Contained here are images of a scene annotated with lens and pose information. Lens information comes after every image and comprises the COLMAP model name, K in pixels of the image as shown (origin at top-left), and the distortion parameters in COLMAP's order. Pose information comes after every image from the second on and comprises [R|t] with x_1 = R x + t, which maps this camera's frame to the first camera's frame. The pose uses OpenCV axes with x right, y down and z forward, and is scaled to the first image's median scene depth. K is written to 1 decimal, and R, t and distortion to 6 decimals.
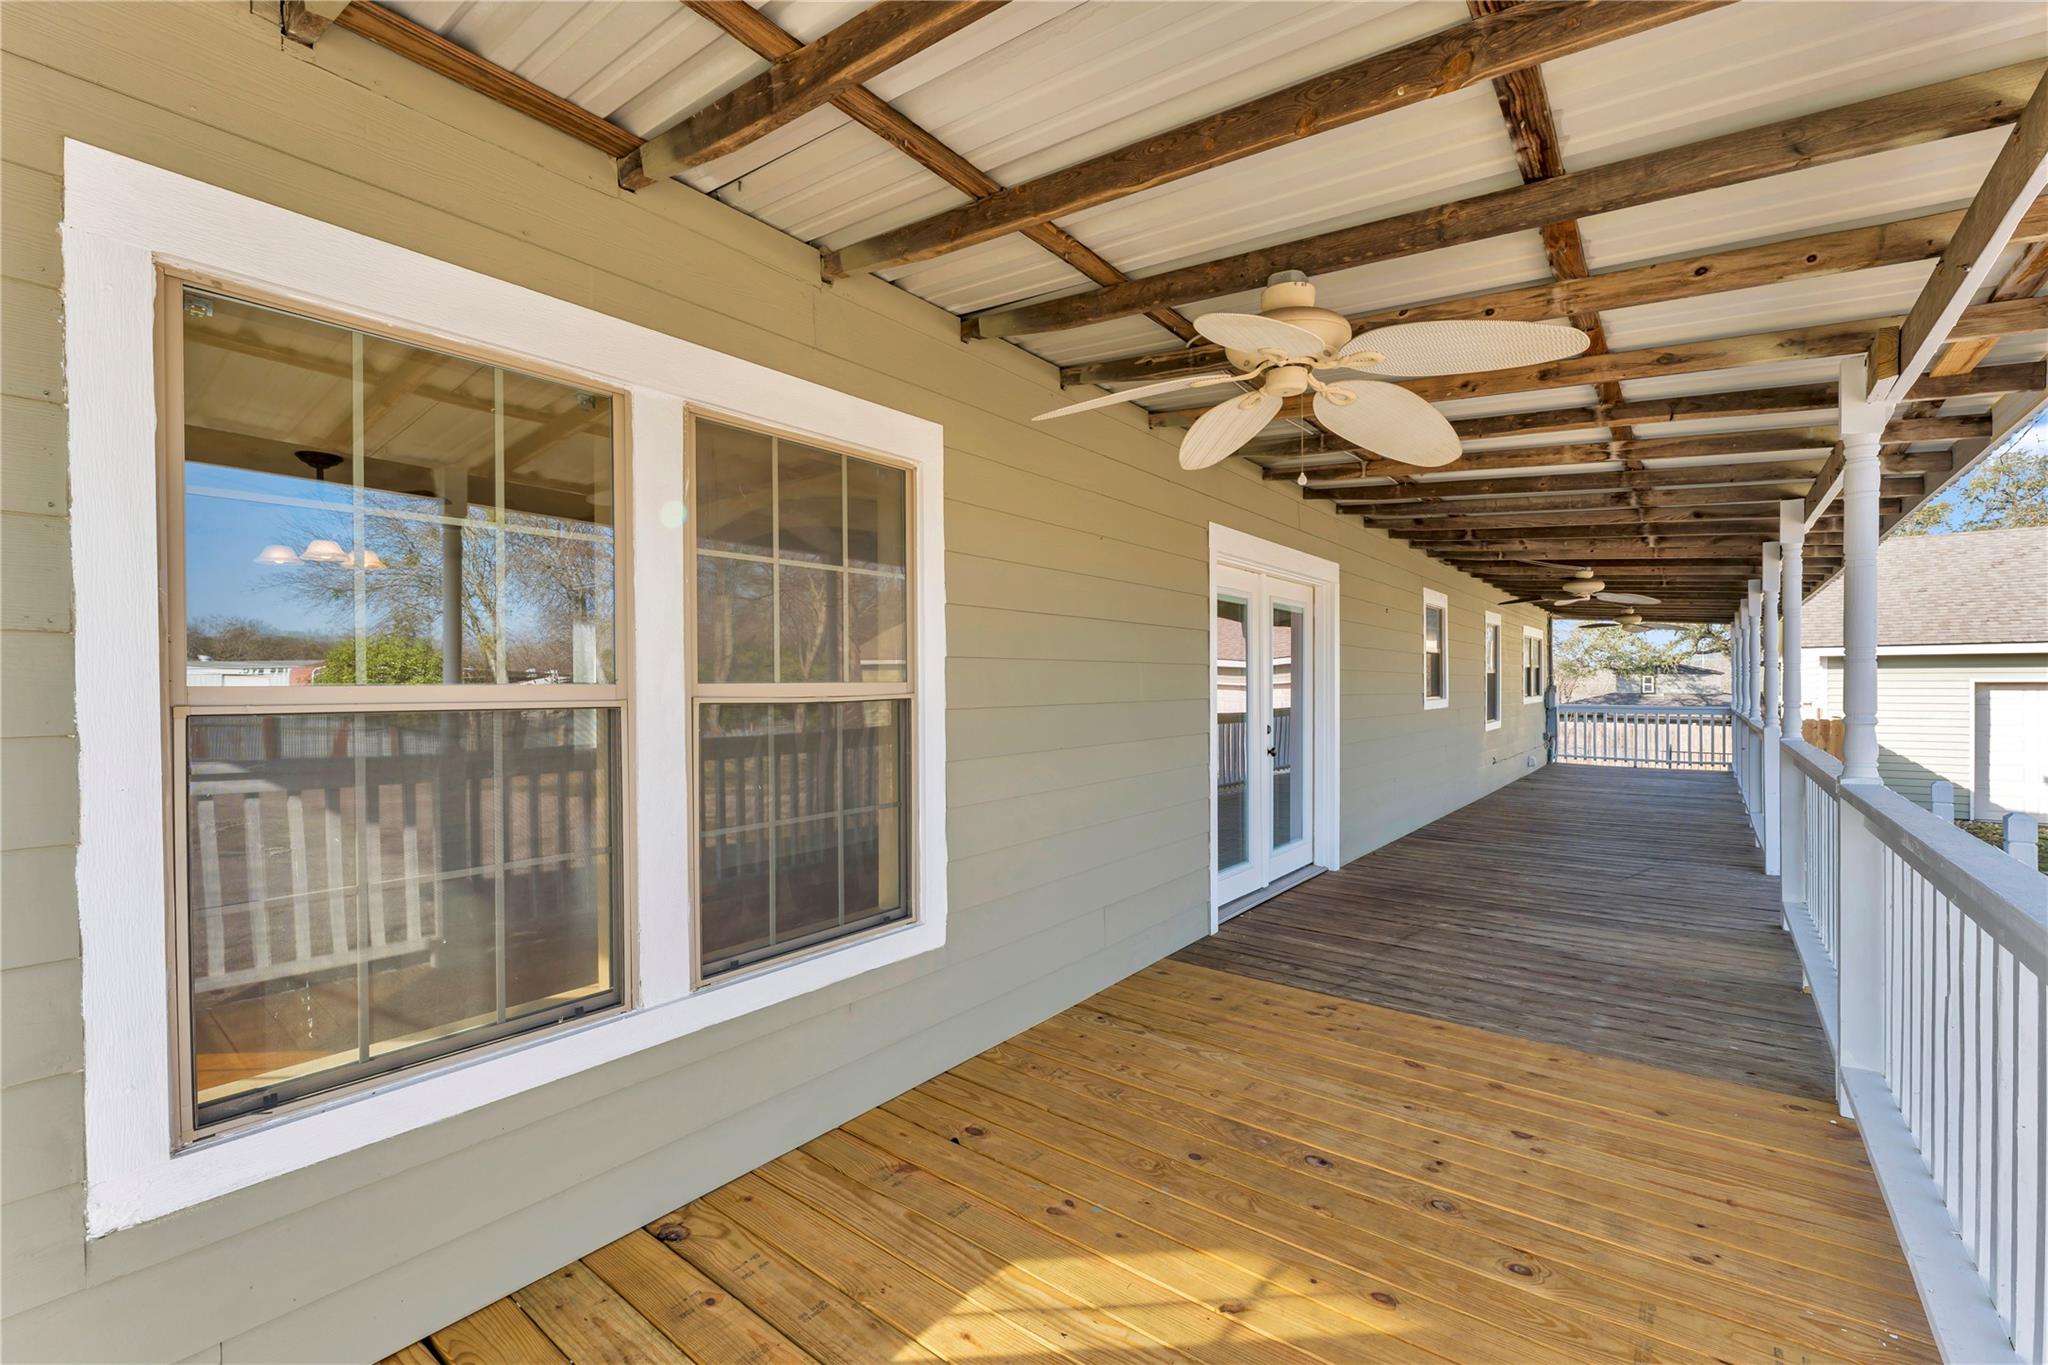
lens RADIAL K [[828.1, 0, 1031.8], [0, 828.1, 688.7], [0, 0, 1]] dist [-0.002337, 0.000089]
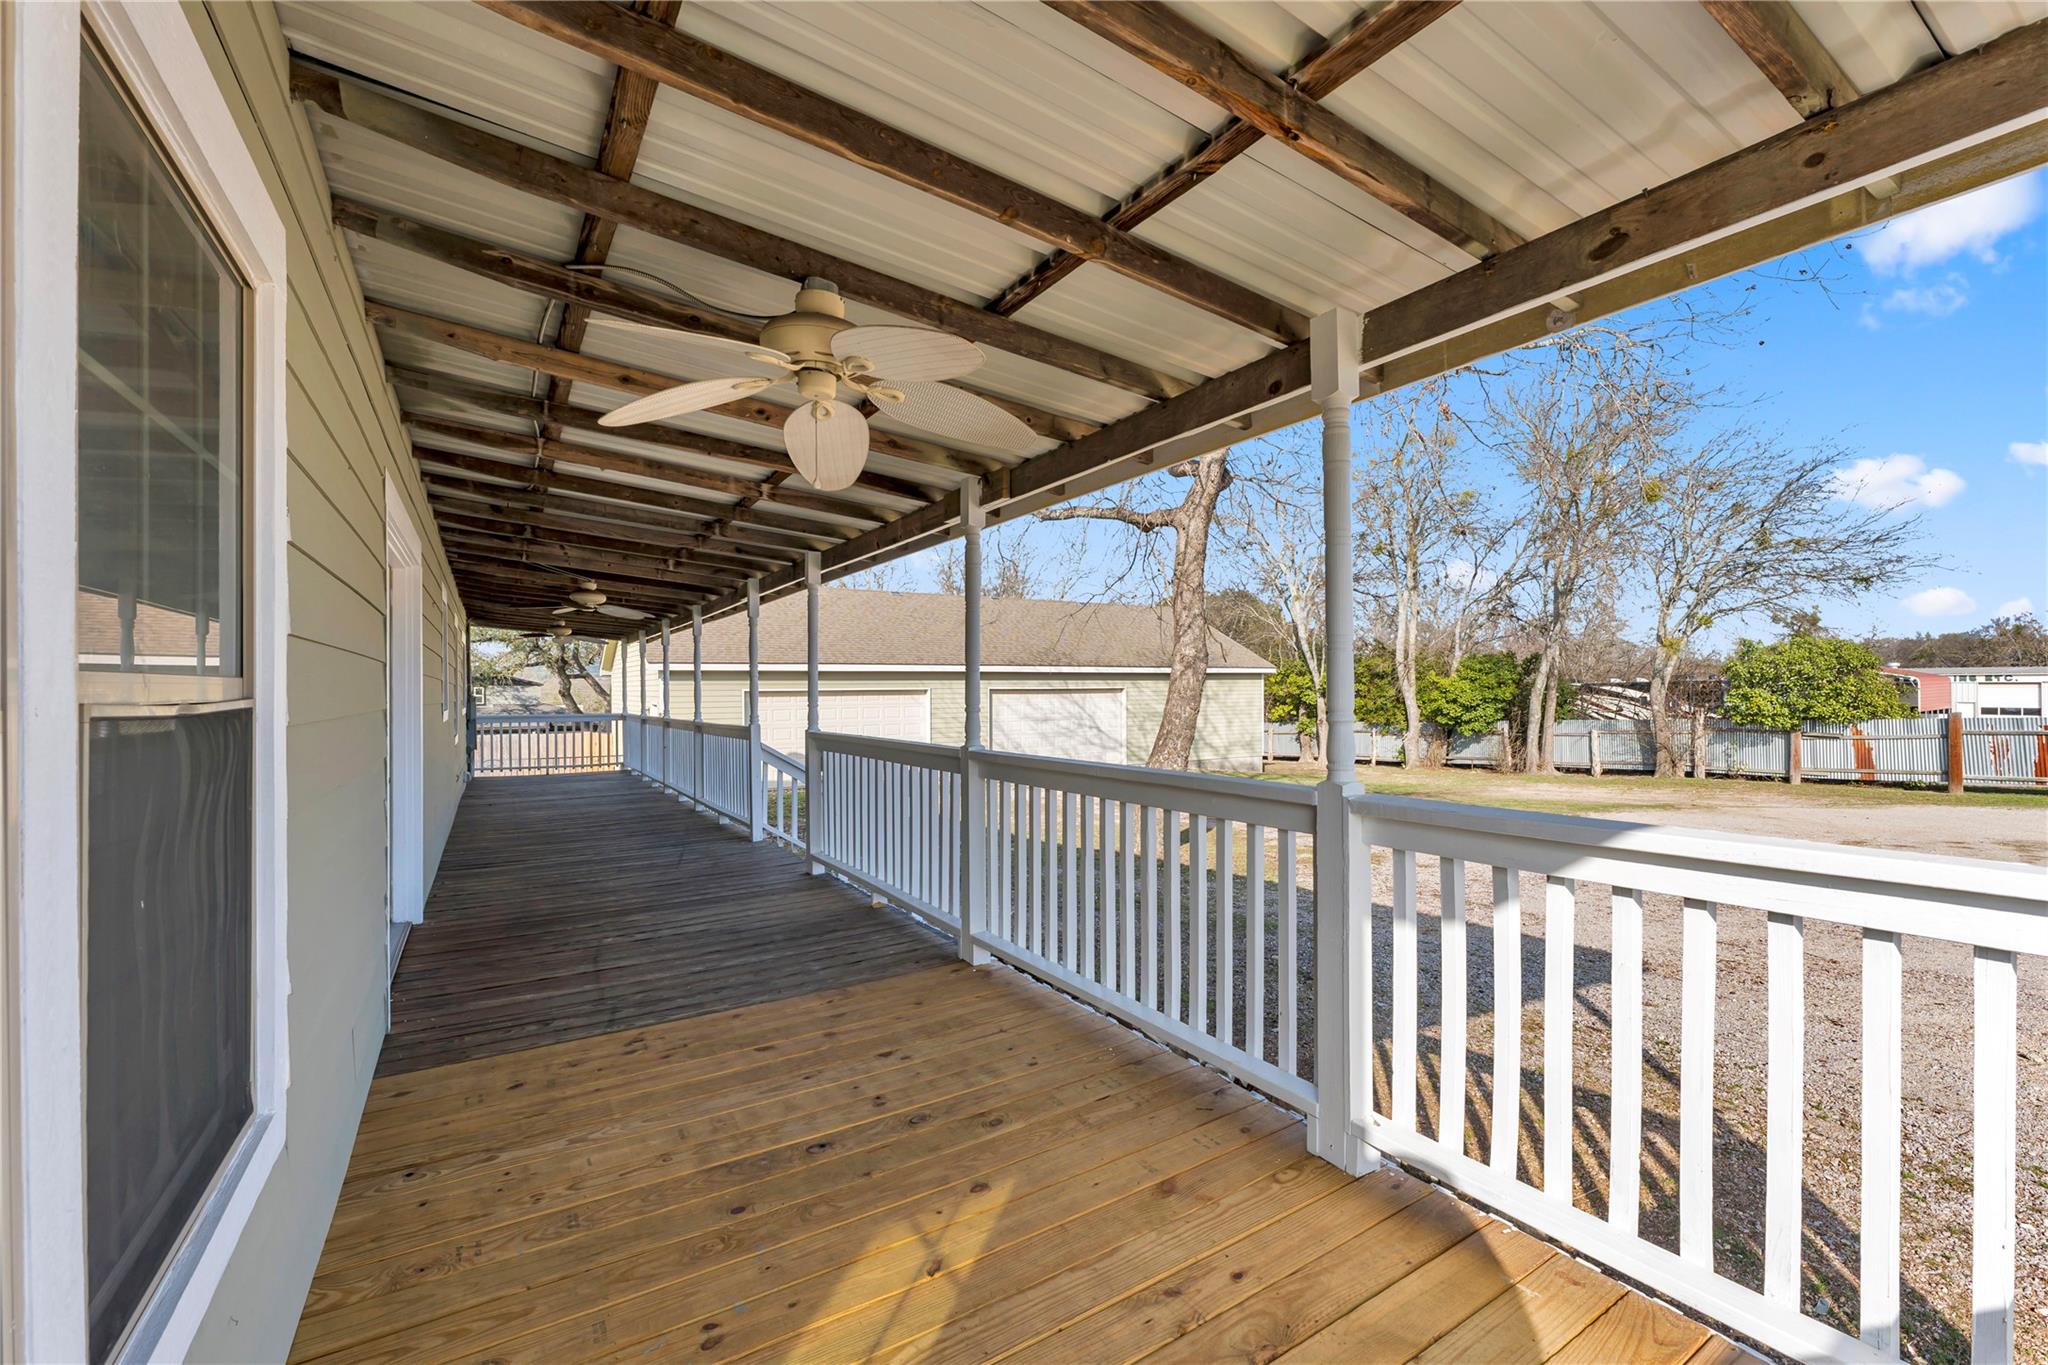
lens RADIAL K [[879.5, 0, 1031.1], [0, 879.5, 688.7], [0, 0, 1]] dist [-0.003703, -0.000344]
pose [[0.340971, -0.000237, 0.940074, -0.358206], [0.013692, 0.999895, -0.004715, 0.006065], [-0.939974, 0.014479, 0.340938, 0.225288]]
